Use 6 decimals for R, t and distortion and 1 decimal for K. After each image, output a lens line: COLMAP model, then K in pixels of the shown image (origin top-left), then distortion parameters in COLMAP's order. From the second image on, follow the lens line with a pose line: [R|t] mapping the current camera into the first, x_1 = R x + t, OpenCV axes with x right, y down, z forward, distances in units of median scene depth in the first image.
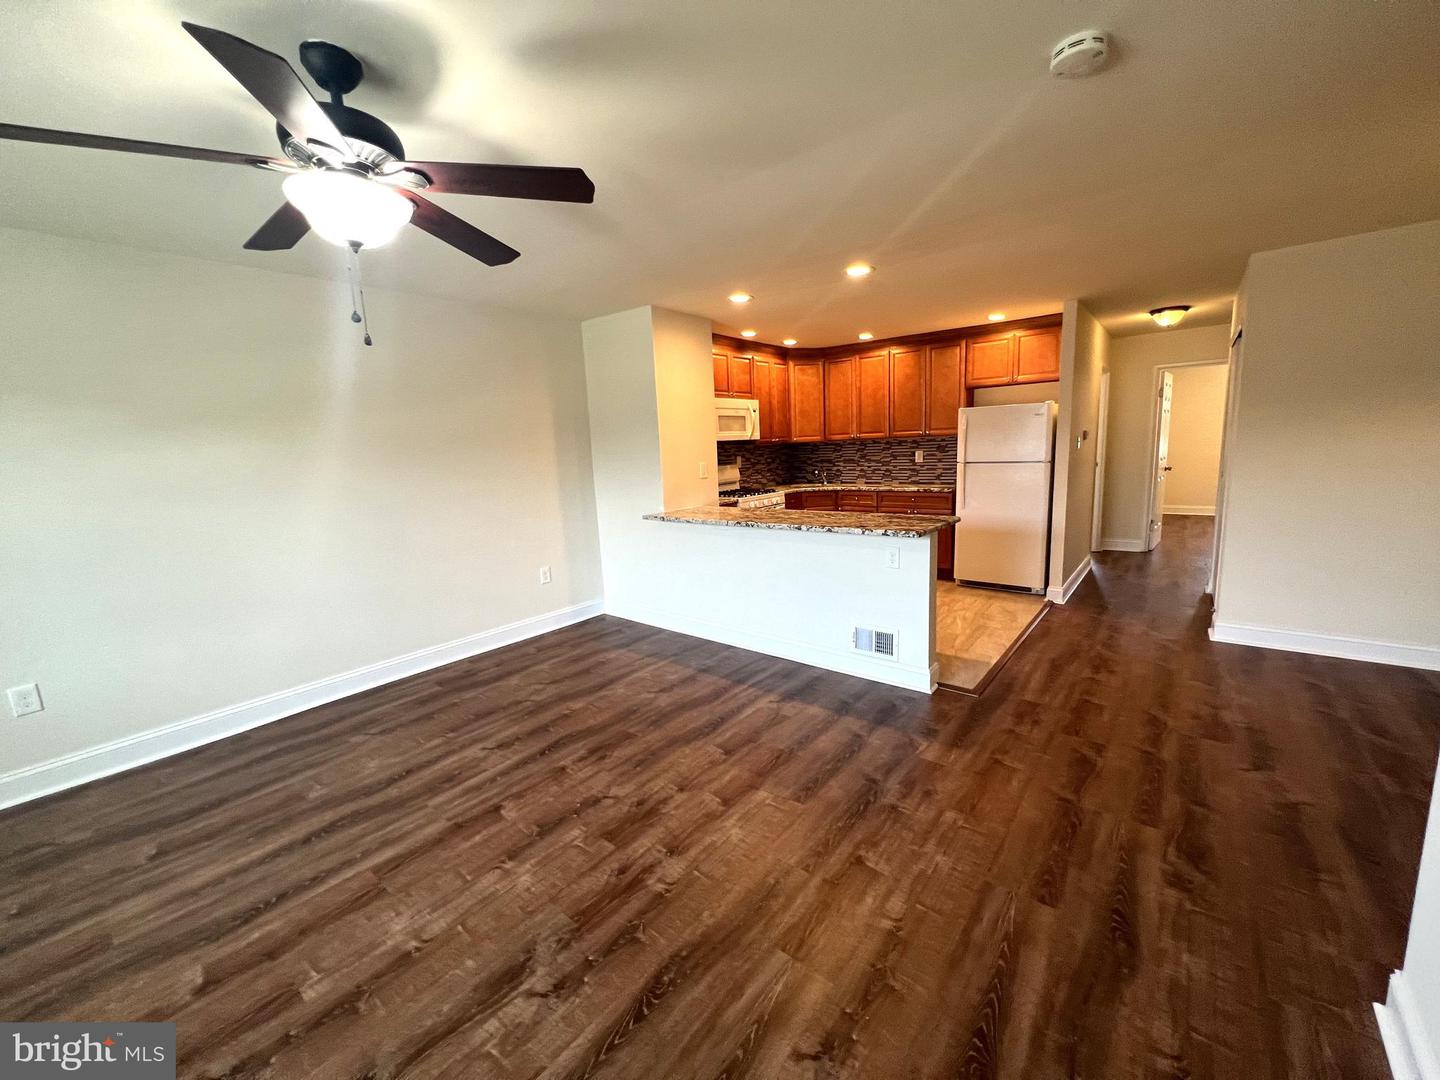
lens RADIAL K [[575.6, 0, 715.9], [0, 575.6, 536.0], [0, 0, 1]] dist [-0.002104, 0.000583]
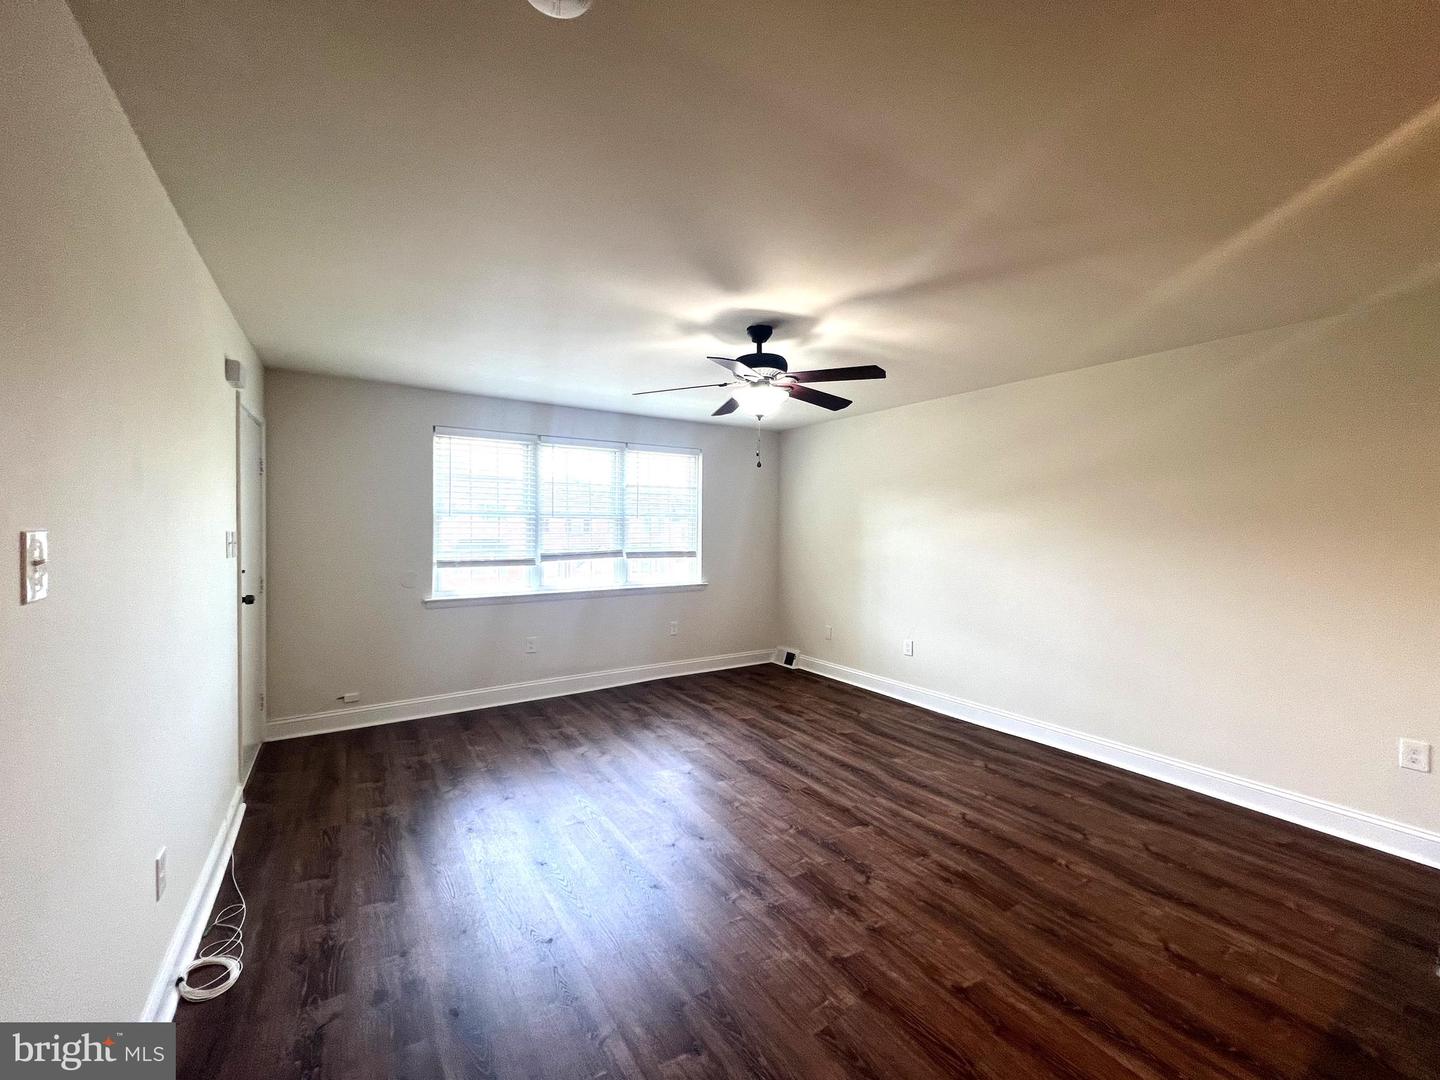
lens RADIAL K [[575.6, 0, 717.1], [0, 575.6, 541.9], [0, 0, 1]] dist [-0.002104, 0.000583]
pose [[-0.302317, 0.065185, -0.950976, 0.561935], [-0.146527, 0.982623, 0.113935, -0.132210], [0.941878, 0.173789, -0.287513, 0.671711]]
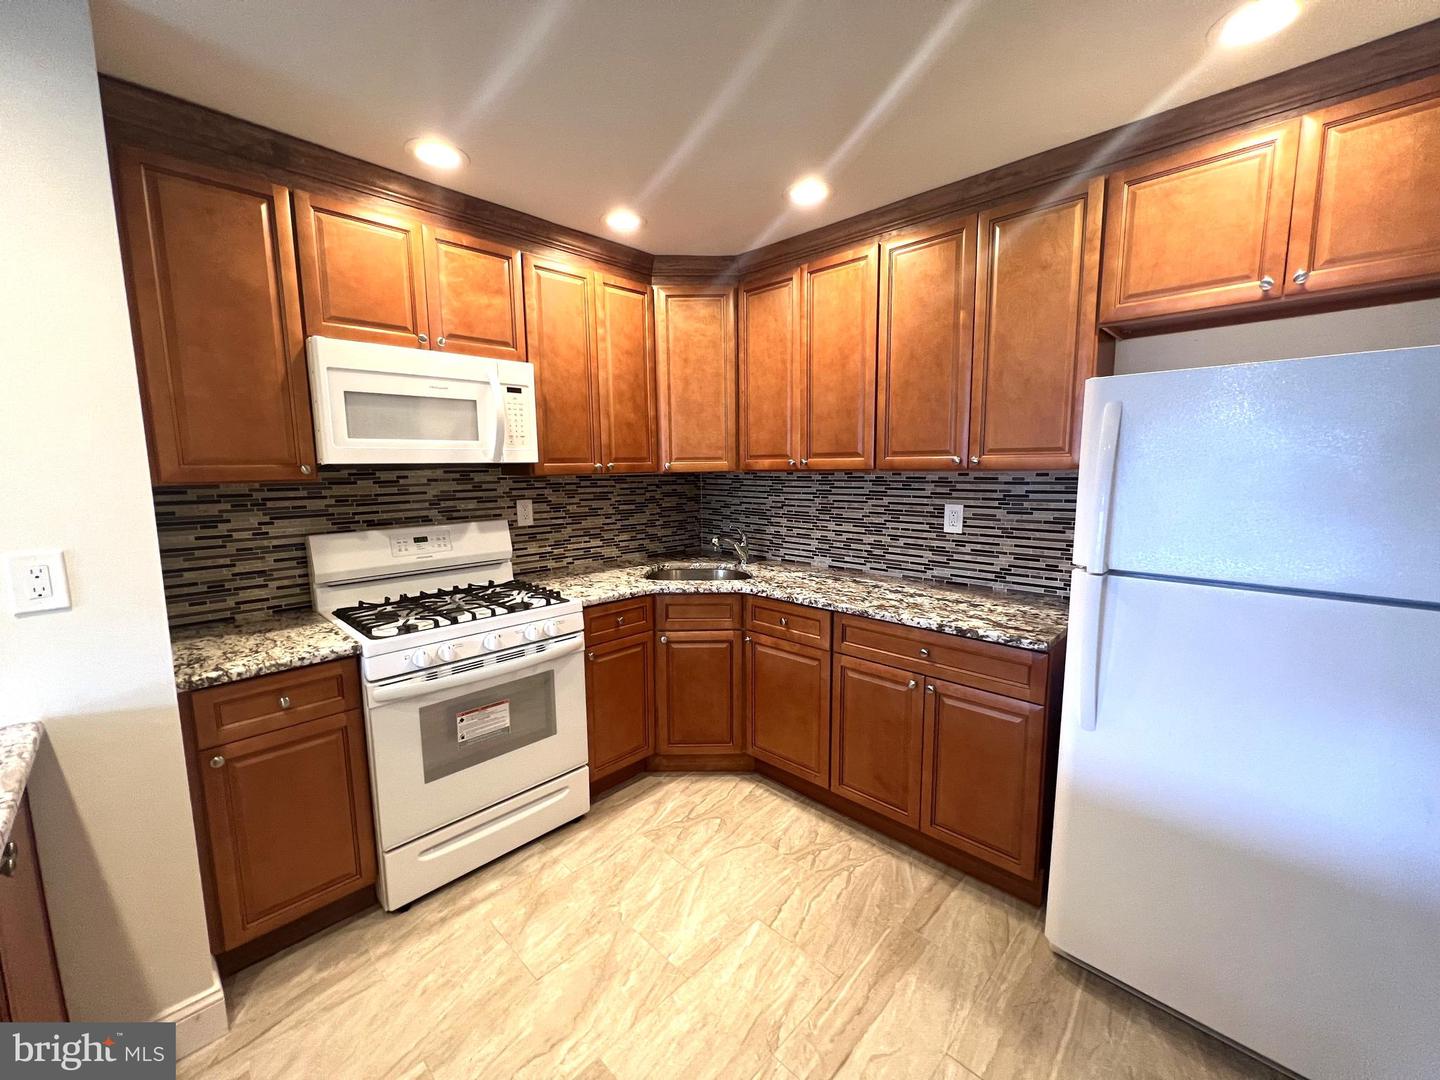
lens RADIAL K [[575.6, 0, 715.6], [0, 575.6, 535.7], [0, 0, 1]] dist [-0.002104, 0.000583]
pose [[0.995219, 0.043422, -0.087489, 0.417246], [-0.046188, 0.998487, -0.029839, -0.198645], [0.086061, 0.033737, 0.995718, 1.095198]]
